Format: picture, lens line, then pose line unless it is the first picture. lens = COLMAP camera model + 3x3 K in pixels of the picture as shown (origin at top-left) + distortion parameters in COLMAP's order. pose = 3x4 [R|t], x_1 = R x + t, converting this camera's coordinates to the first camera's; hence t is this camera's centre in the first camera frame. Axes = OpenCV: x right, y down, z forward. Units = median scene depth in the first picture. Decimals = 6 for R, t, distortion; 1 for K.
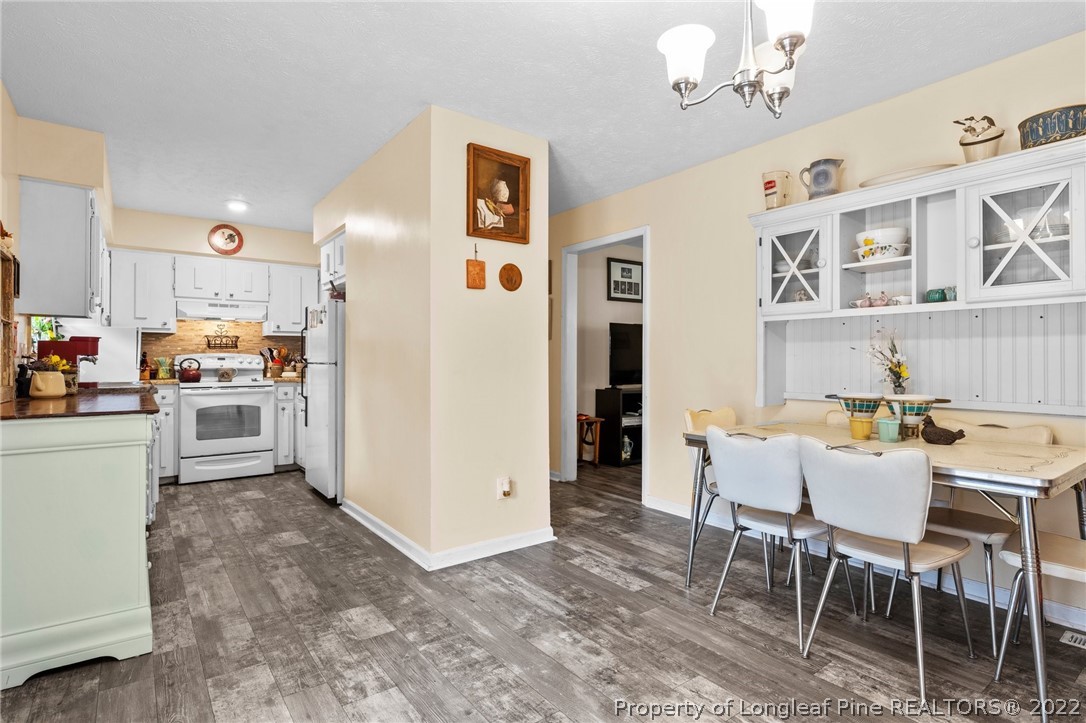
lens RADIAL K [[554.7, 0, 551.2], [0, 554.7, 358.6], [0, 0, 1]] dist [0.000266, -0.000694]
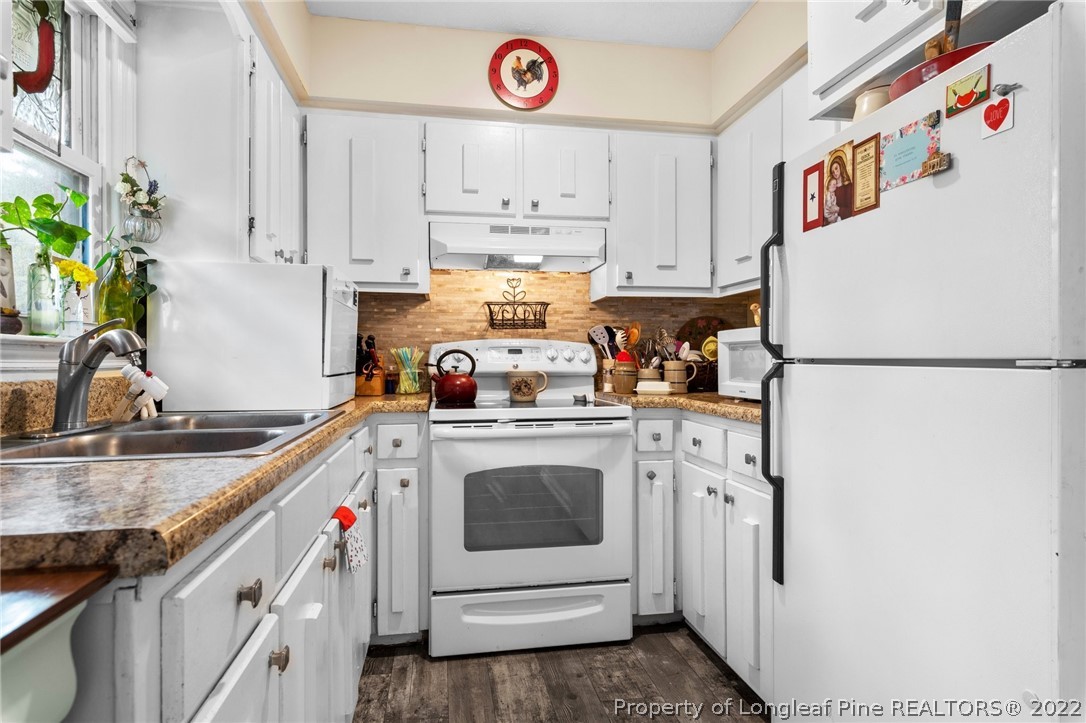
lens RADIAL K [[597.2, 0, 546.8], [0, 597.2, 357.6], [0, 0, 1]] dist [-0.000553, -0.000179]
pose [[0.890781, -0.001947, -0.454428, -0.360163], [0.003807, 0.999988, 0.003179, 0.004559], [0.454416, -0.004562, 0.890778, 0.594152]]
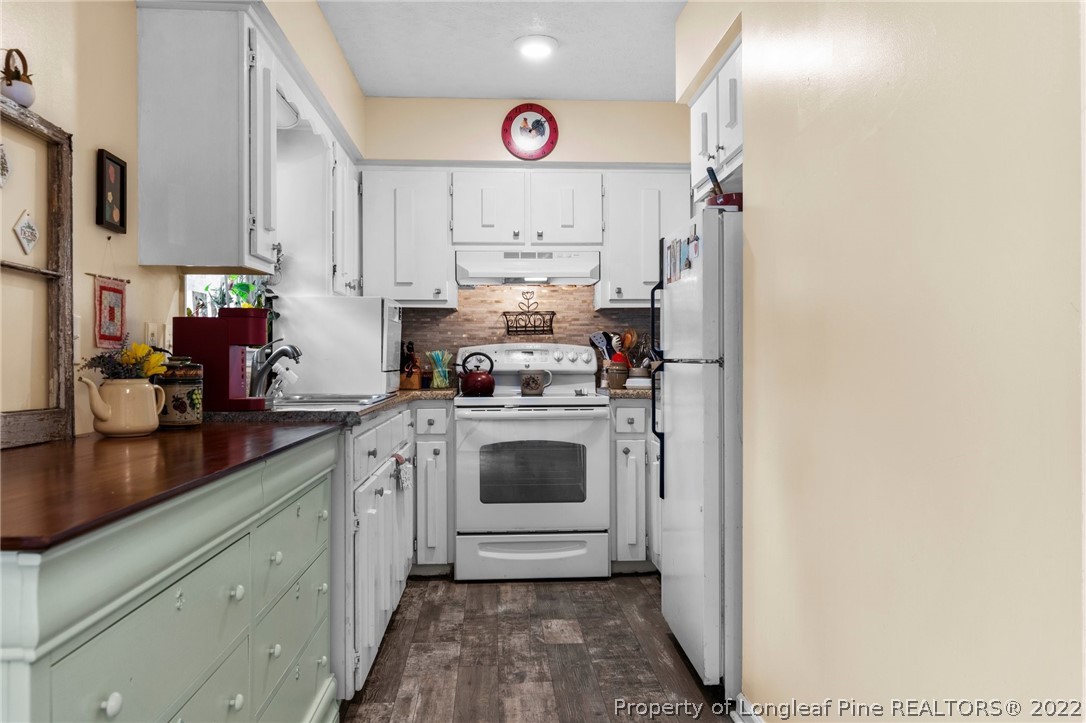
lens RADIAL K [[852.4, 0, 549.2], [0, 852.4, 363.0], [0, 0, 1]] dist [-0.002398, -0.002397]
pose [[0.835236, -0.000276, -0.549892, -0.115745], [0.005770, 0.999949, 0.008262, 0.003355], [0.549862, -0.010074, 0.835195, 0.317469]]
